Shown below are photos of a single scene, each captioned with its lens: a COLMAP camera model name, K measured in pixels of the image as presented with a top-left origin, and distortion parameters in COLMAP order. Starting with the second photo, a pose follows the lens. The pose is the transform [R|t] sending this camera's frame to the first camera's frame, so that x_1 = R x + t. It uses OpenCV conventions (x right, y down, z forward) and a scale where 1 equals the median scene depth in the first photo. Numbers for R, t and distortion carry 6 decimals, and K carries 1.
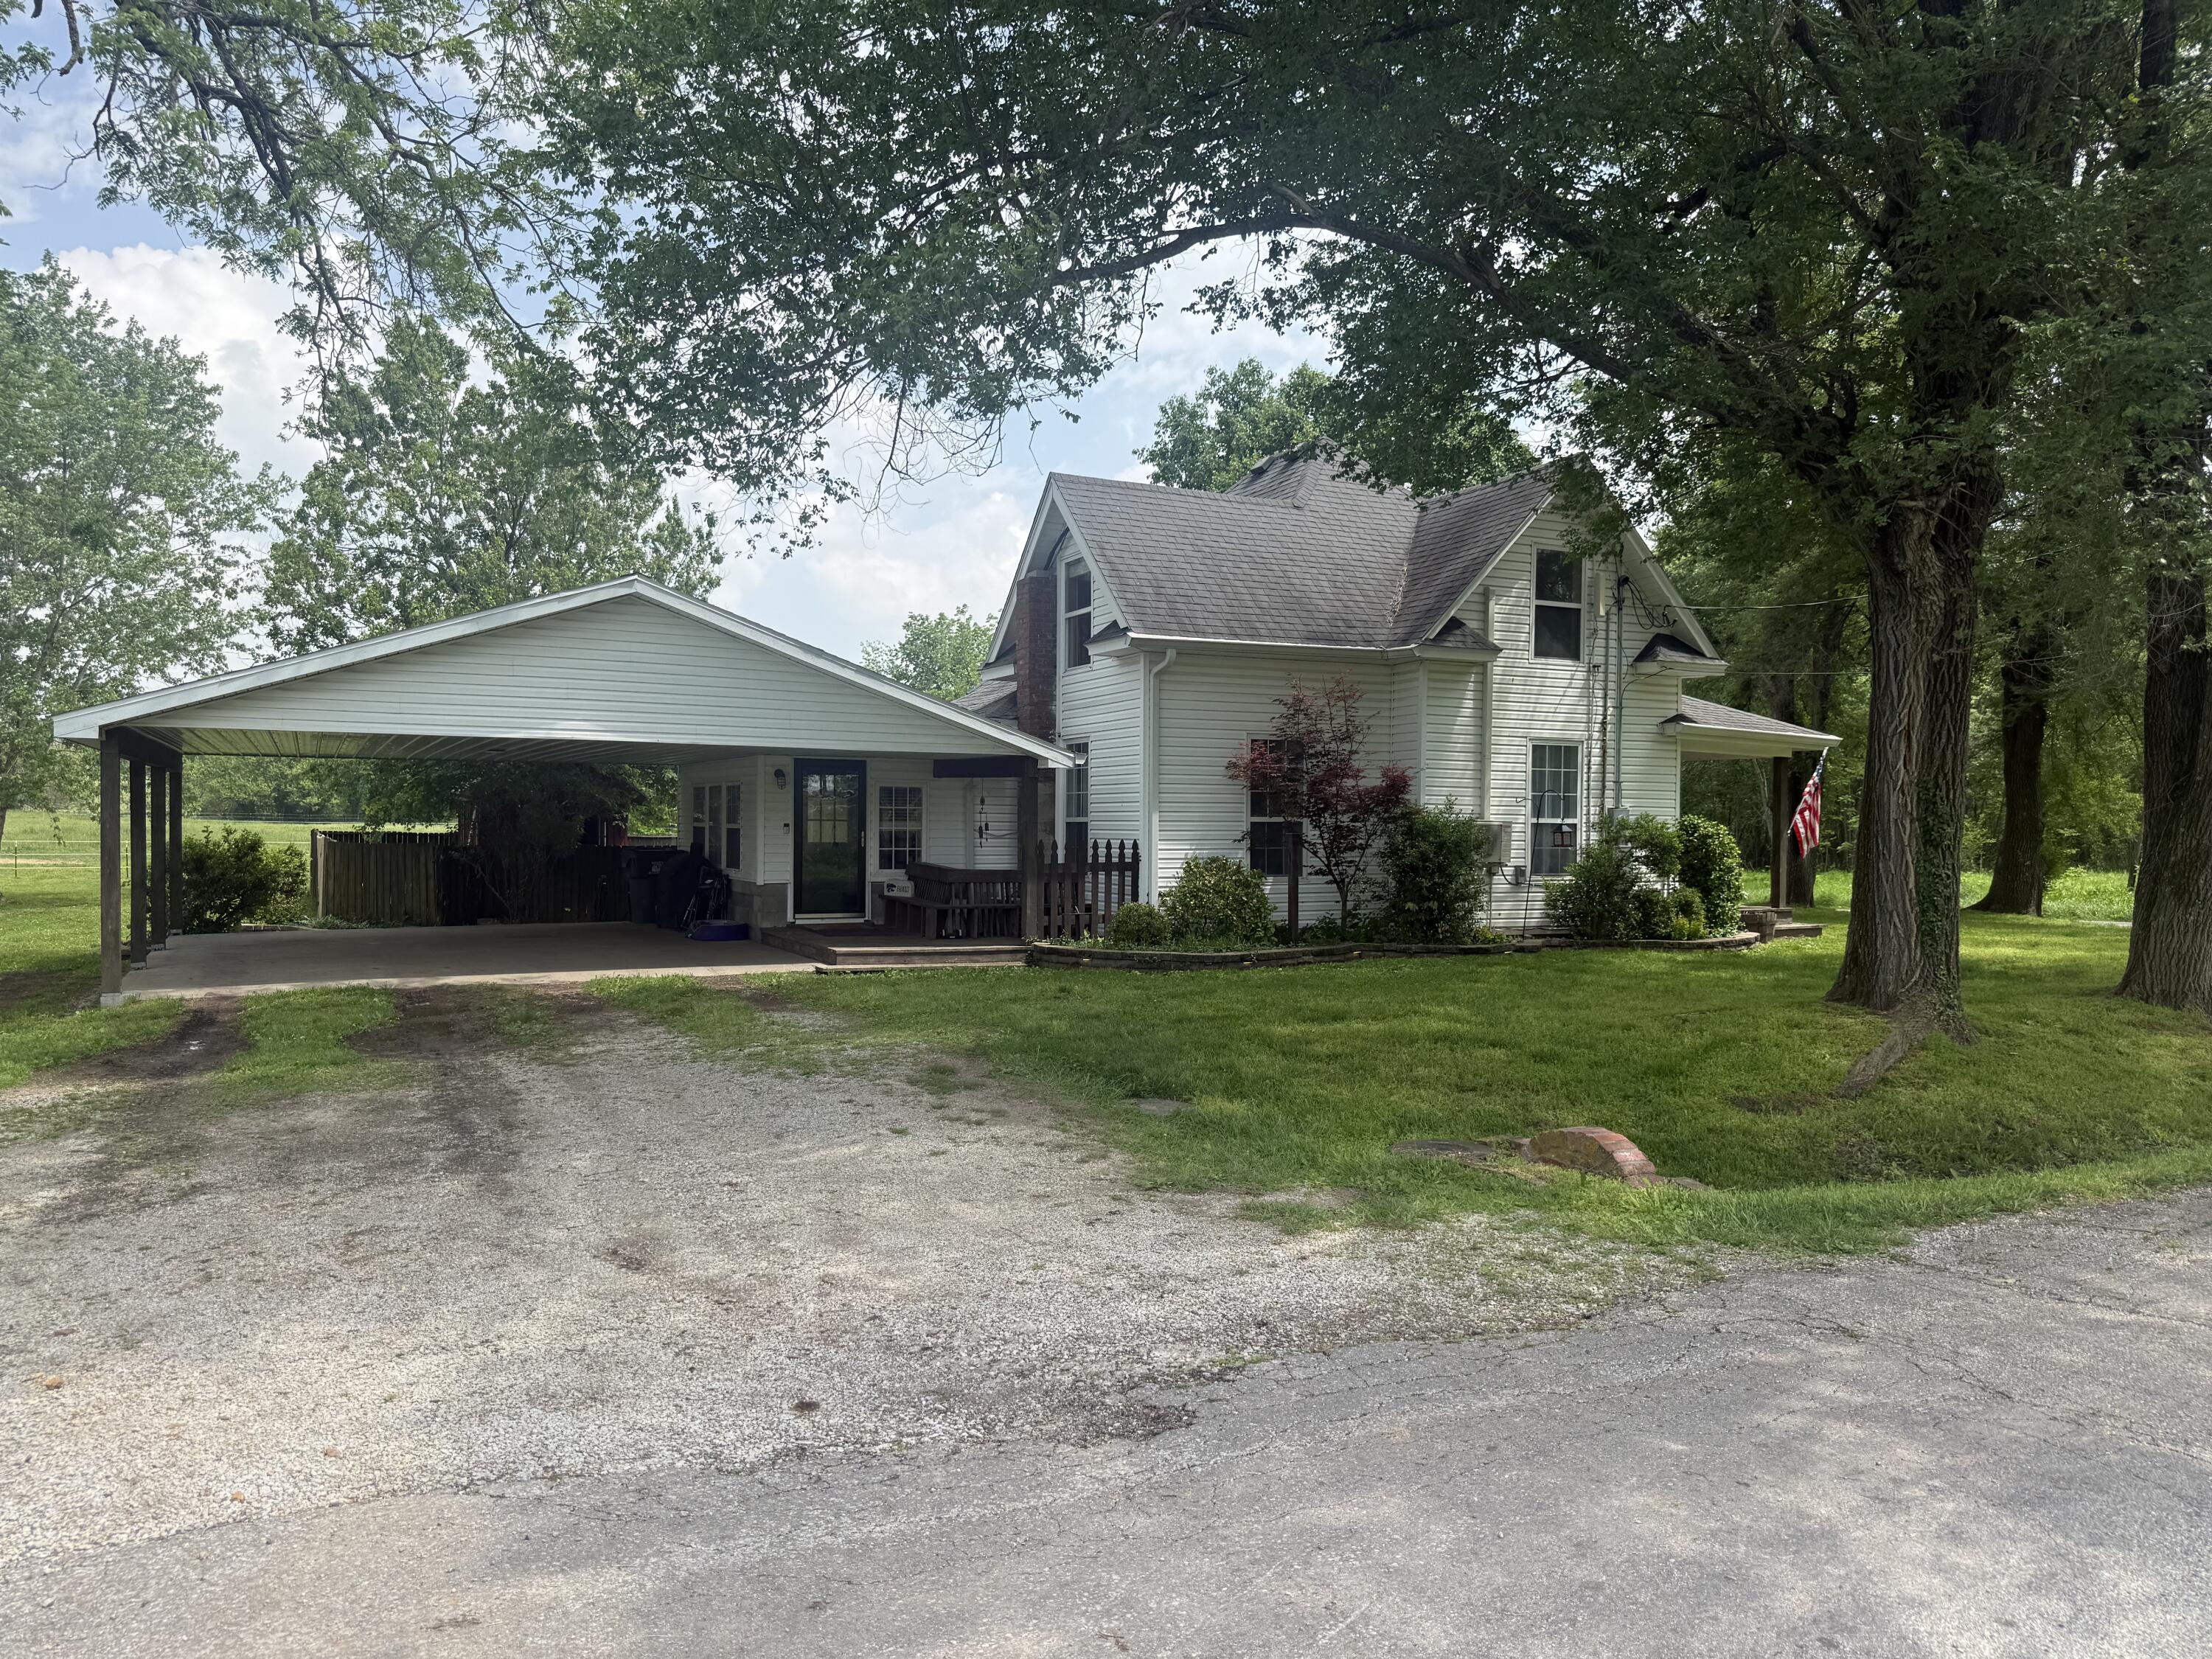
lens RADIAL K [[1544.9, 0, 1114.9], [0, 1544.9, 846.4], [0, 0, 1]] dist [0.050752, -0.056995]
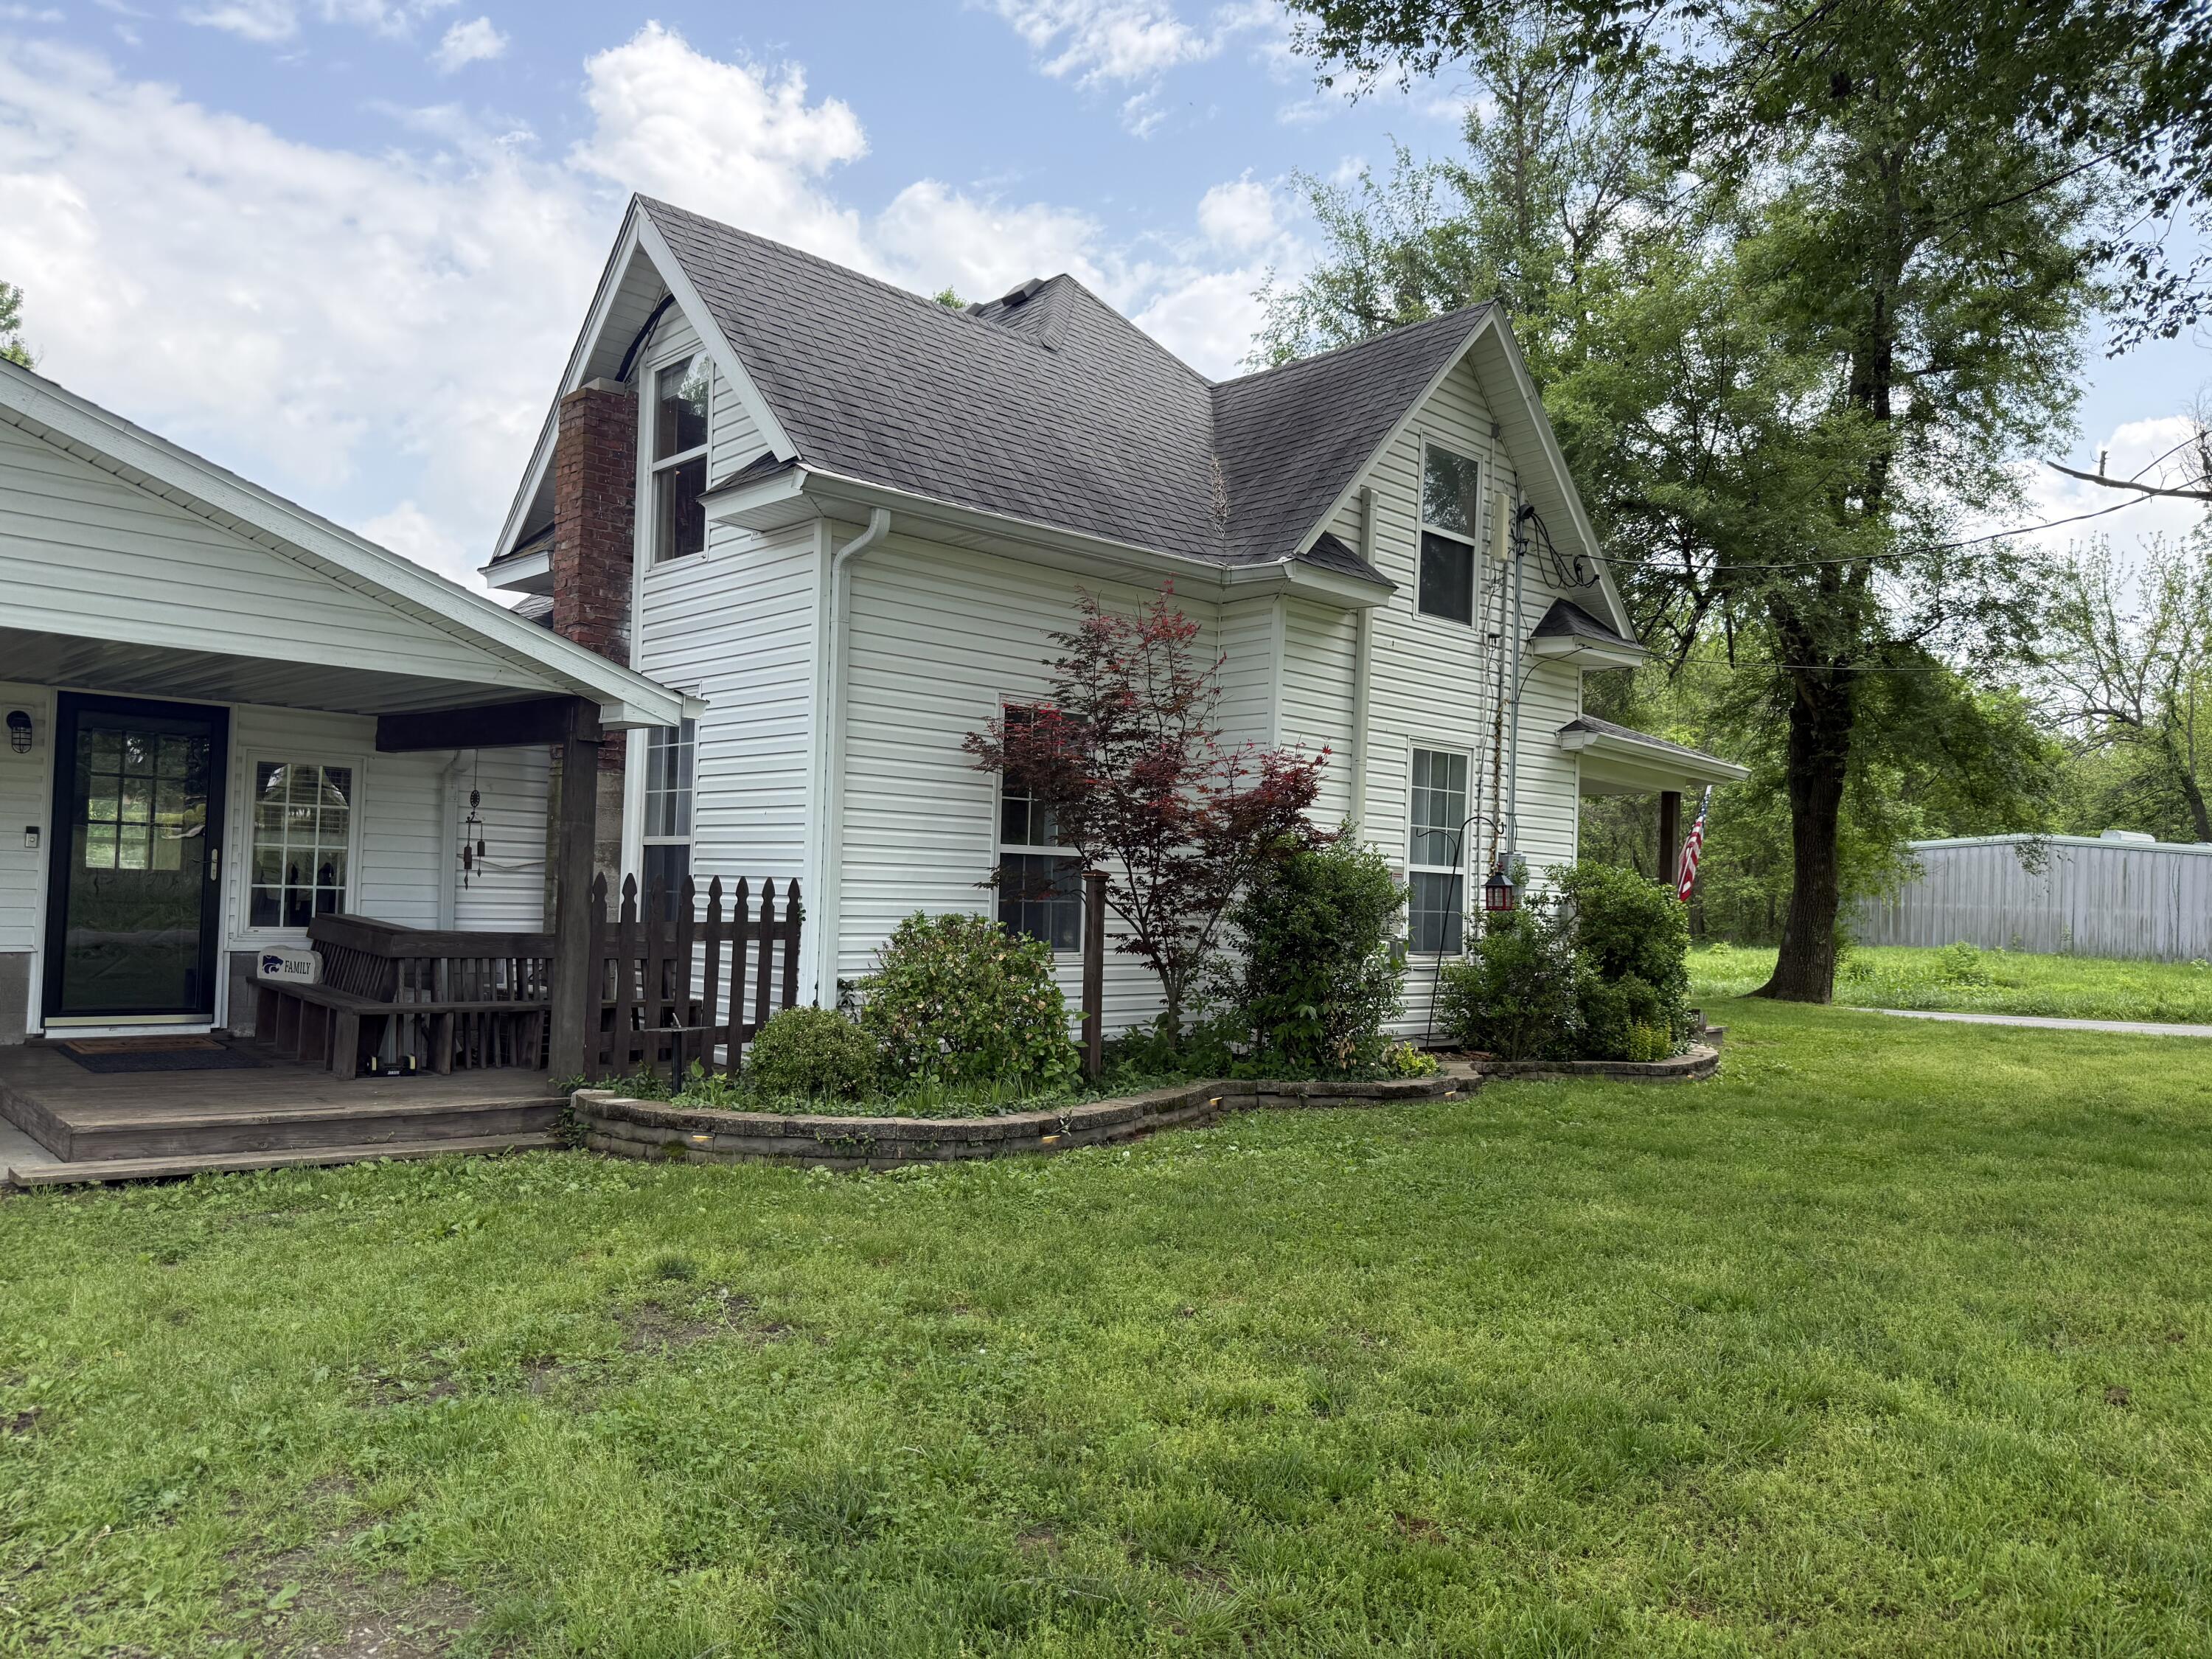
lens RADIAL K [[1544.9, 0, 1114.9], [0, 1544.9, 846.4], [0, 0, 1]] dist [0.050752, -0.056995]
pose [[0.956022, 0.033258, 0.291404, -0.032843], [-0.022134, 0.998898, -0.041389, 0.003592], [-0.292459, 0.033119, 0.955704, 0.448248]]
